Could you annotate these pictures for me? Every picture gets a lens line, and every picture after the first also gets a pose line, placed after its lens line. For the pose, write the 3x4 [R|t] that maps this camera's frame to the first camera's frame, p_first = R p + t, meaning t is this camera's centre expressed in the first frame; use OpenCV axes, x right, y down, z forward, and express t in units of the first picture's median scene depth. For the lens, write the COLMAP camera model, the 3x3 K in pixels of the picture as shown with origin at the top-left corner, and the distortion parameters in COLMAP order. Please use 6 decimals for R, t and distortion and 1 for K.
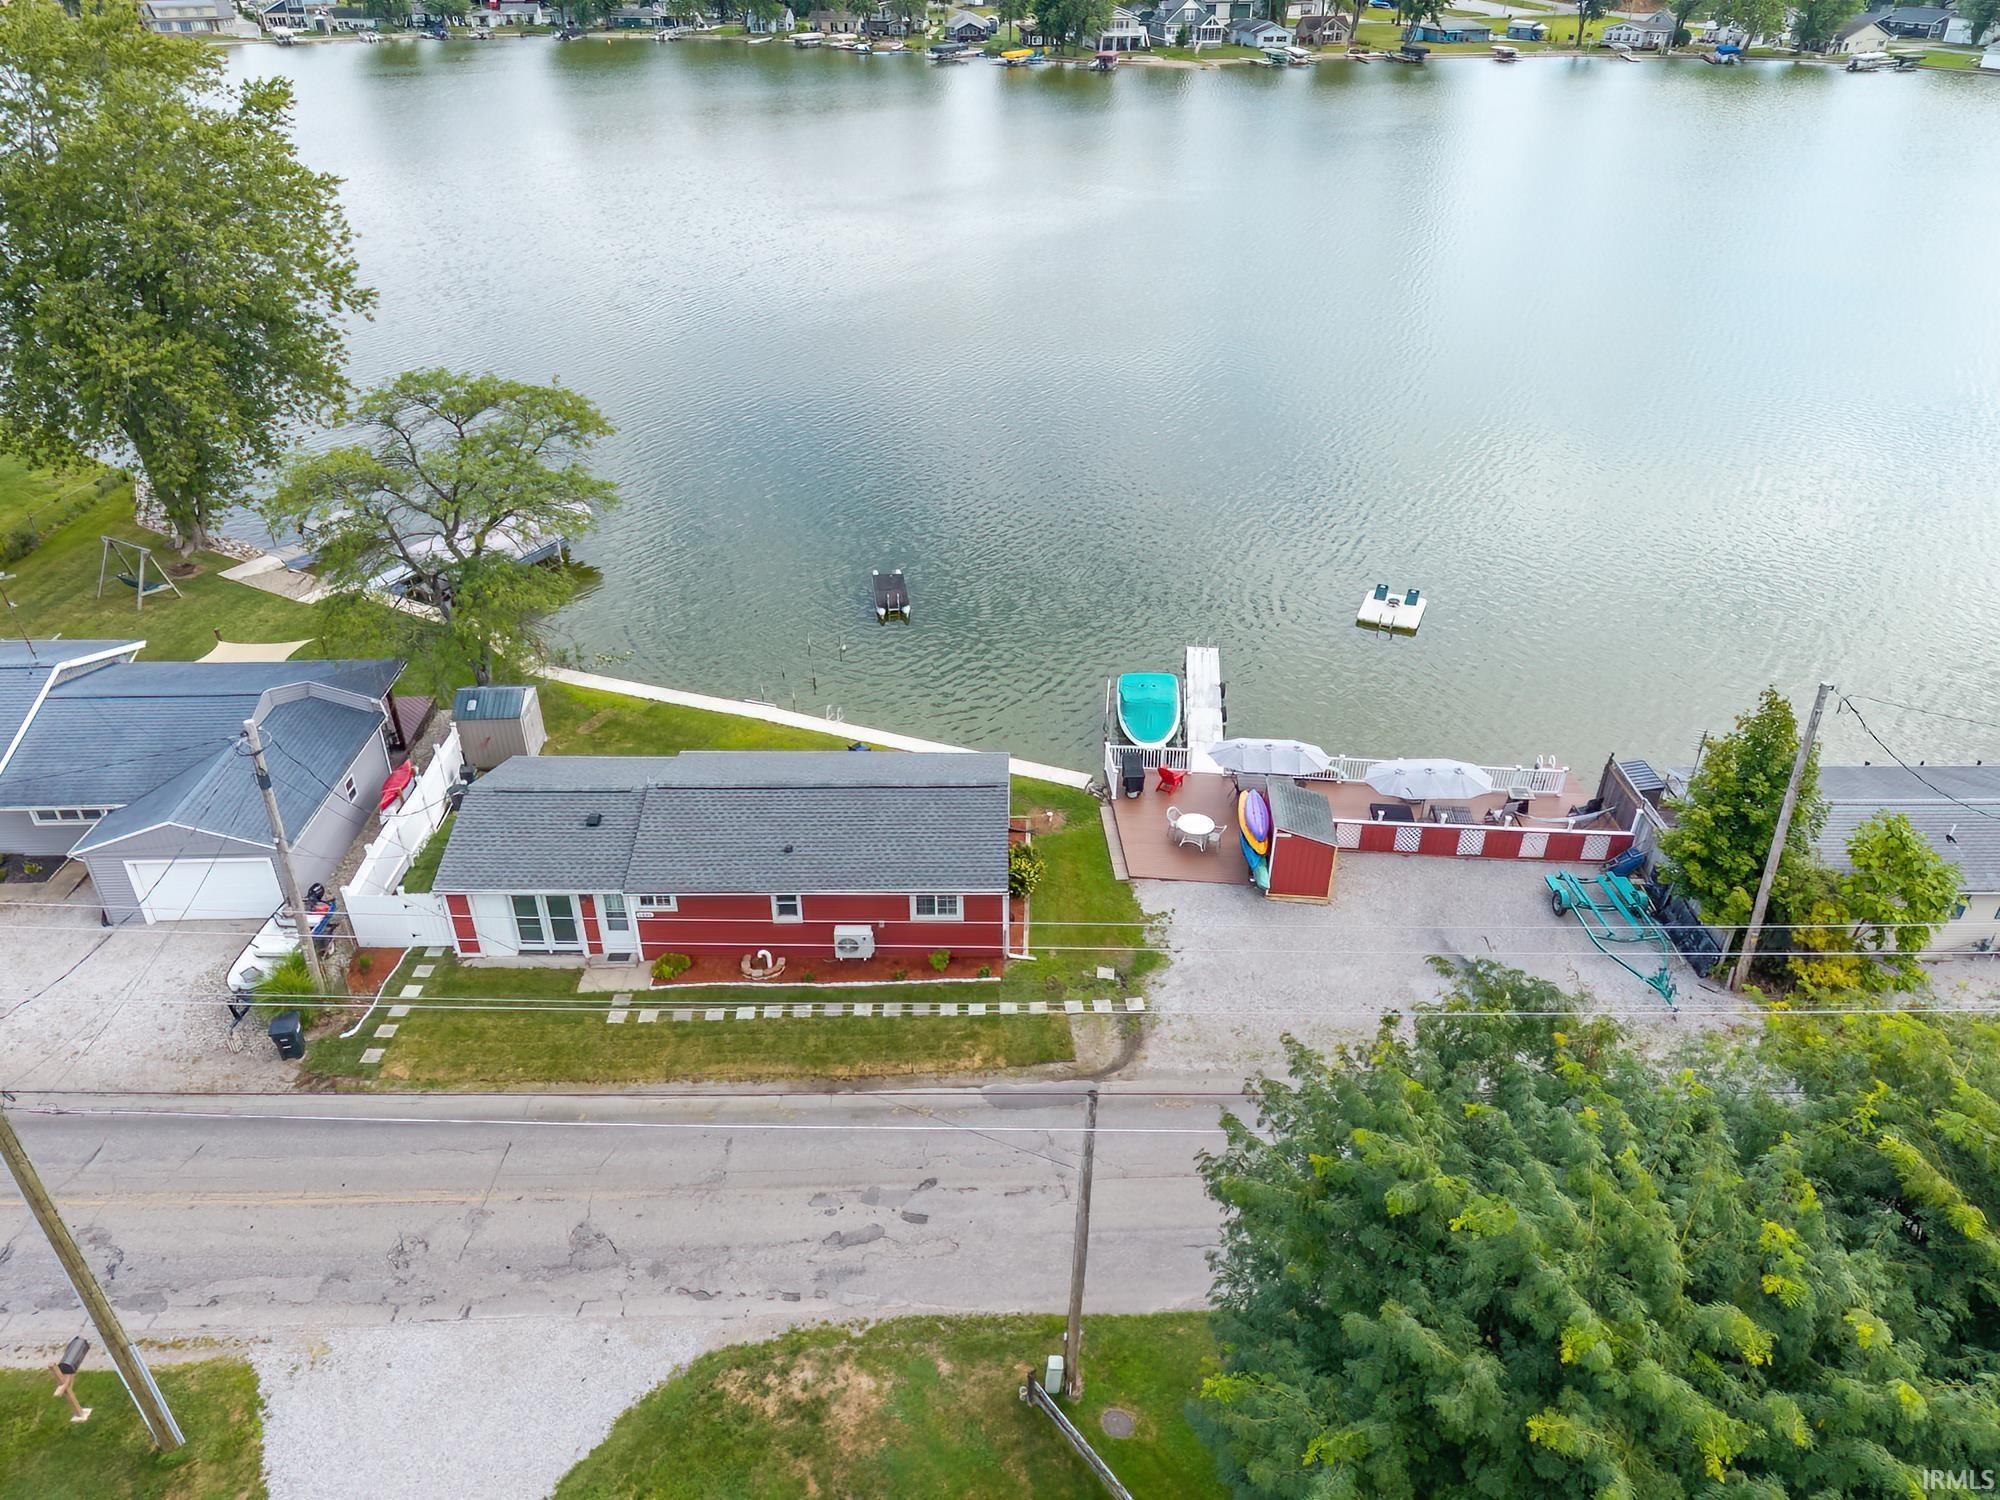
lens RADIAL K [[1339.8, 0, 1009.9], [0, 1339.8, 744.9], [0, 0, 1]] dist [0.031853, -0.021967]
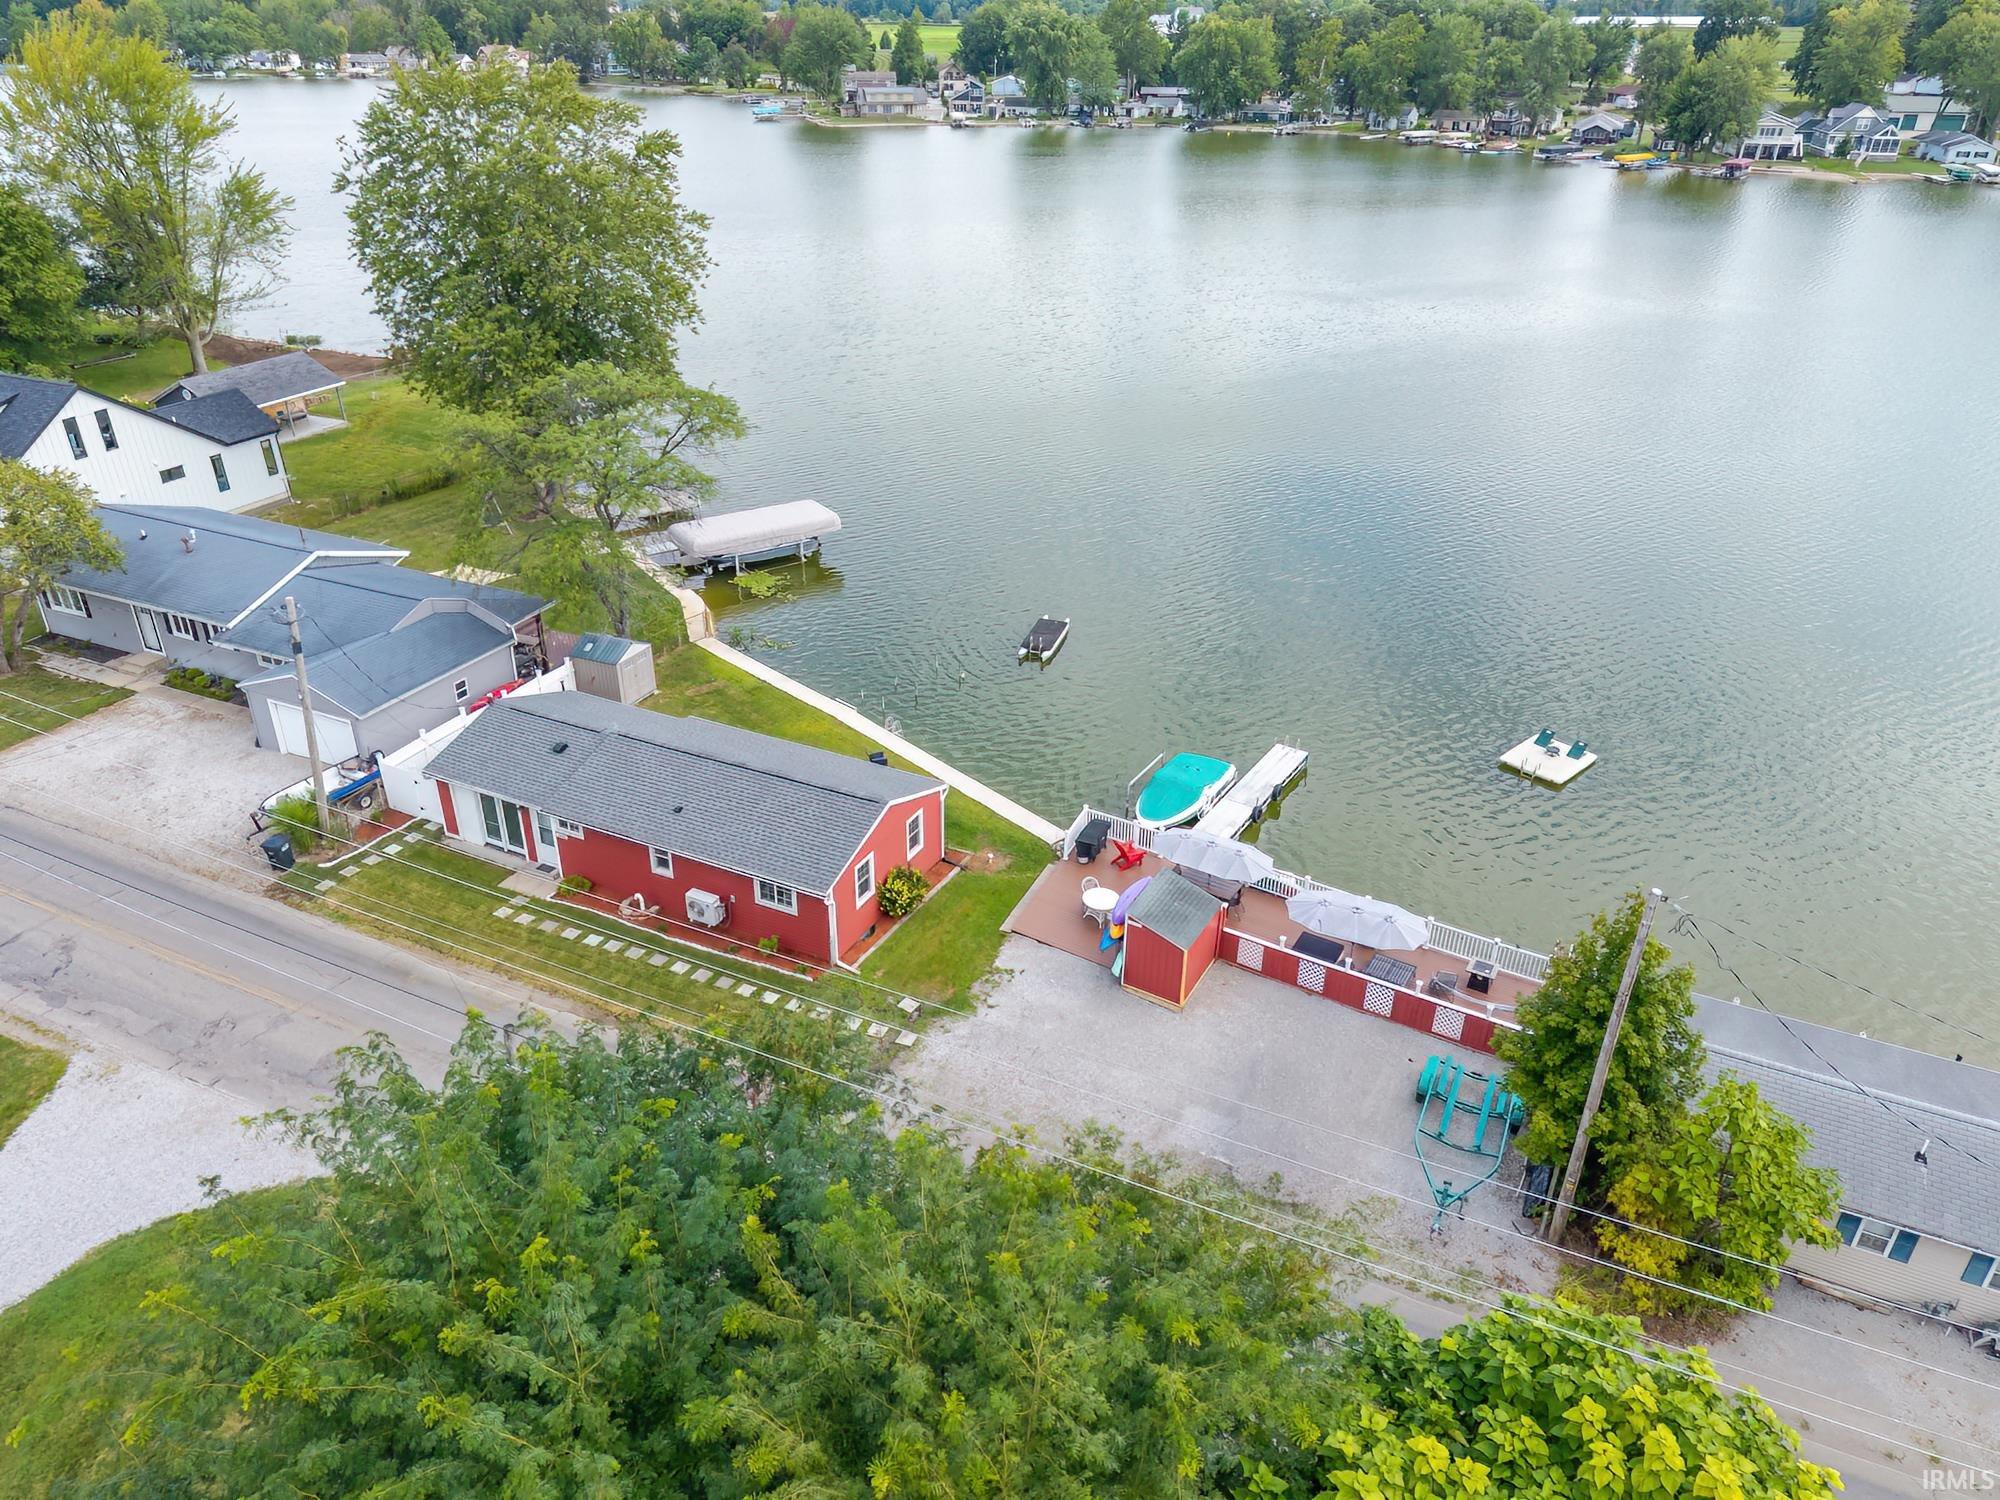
lens RADIAL K [[1339.8, 0, 1006.8], [0, 1339.8, 750.5], [0, 0, 1]] dist [0.031853, -0.021967]
pose [[0.894192, 0.215973, -0.392144, 0.493958], [-0.237440, 0.971381, -0.006439, -0.025761], [0.379531, 0.098868, 0.919881, 0.087926]]
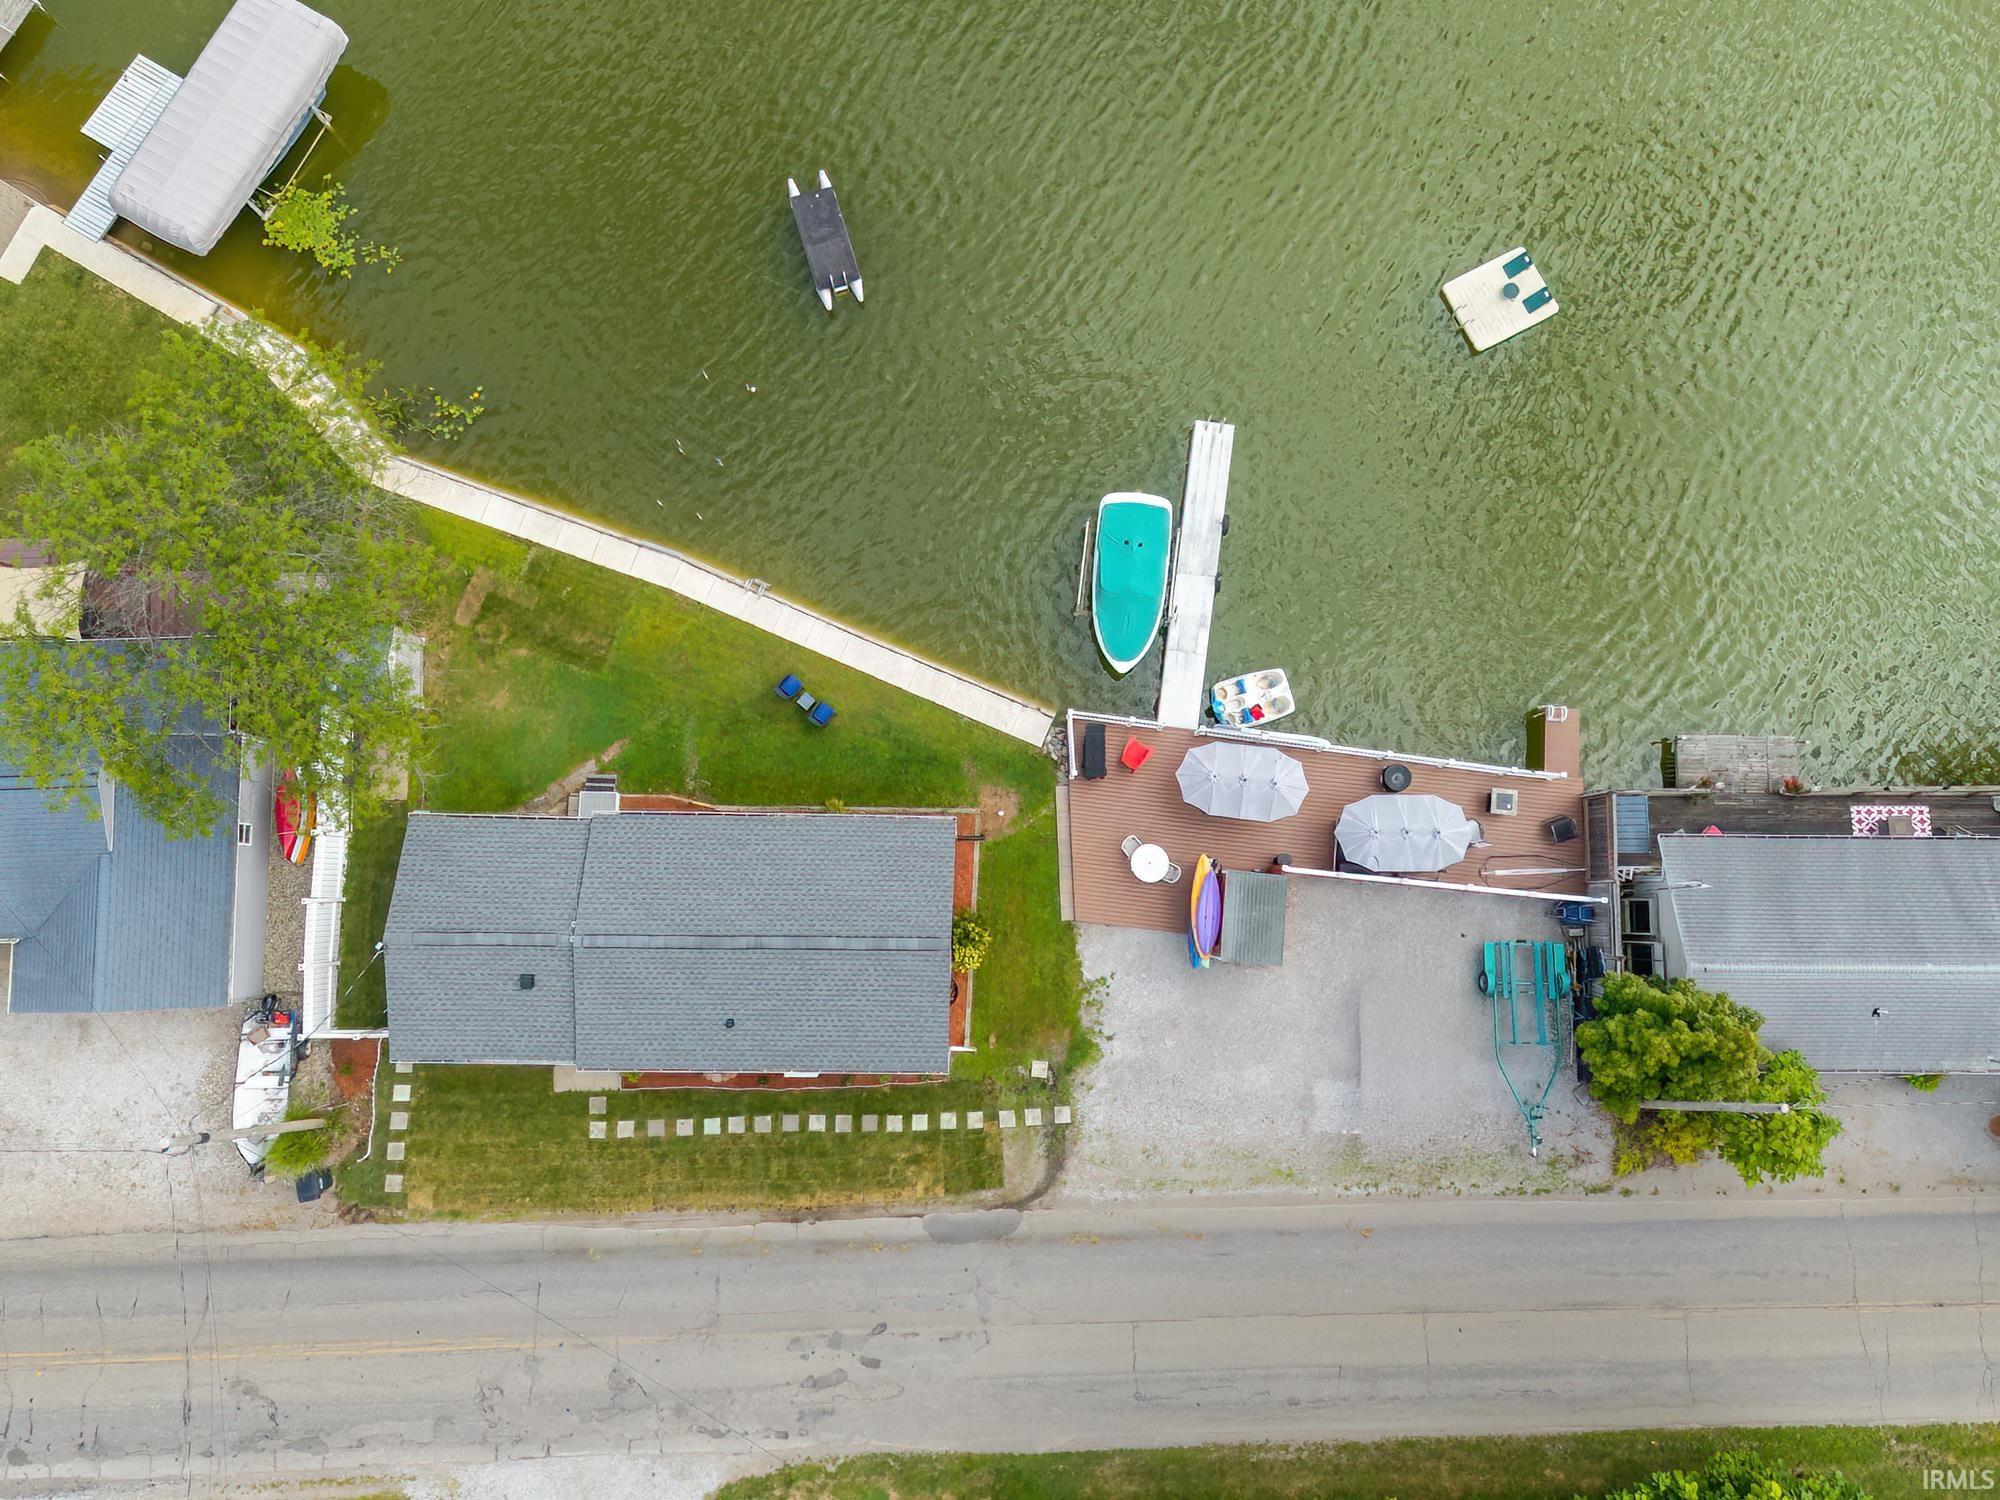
lens RADIAL K [[1339.8, 0, 1009.7], [0, 1339.8, 753.0], [0, 0, 1]] dist [0.031853, -0.021967]
pose [[0.999500, 0.025023, 0.019329, 0.020098], [-0.030586, 0.610147, 0.791698, -0.851621], [0.008017, -0.791893, 0.610607, 0.545584]]
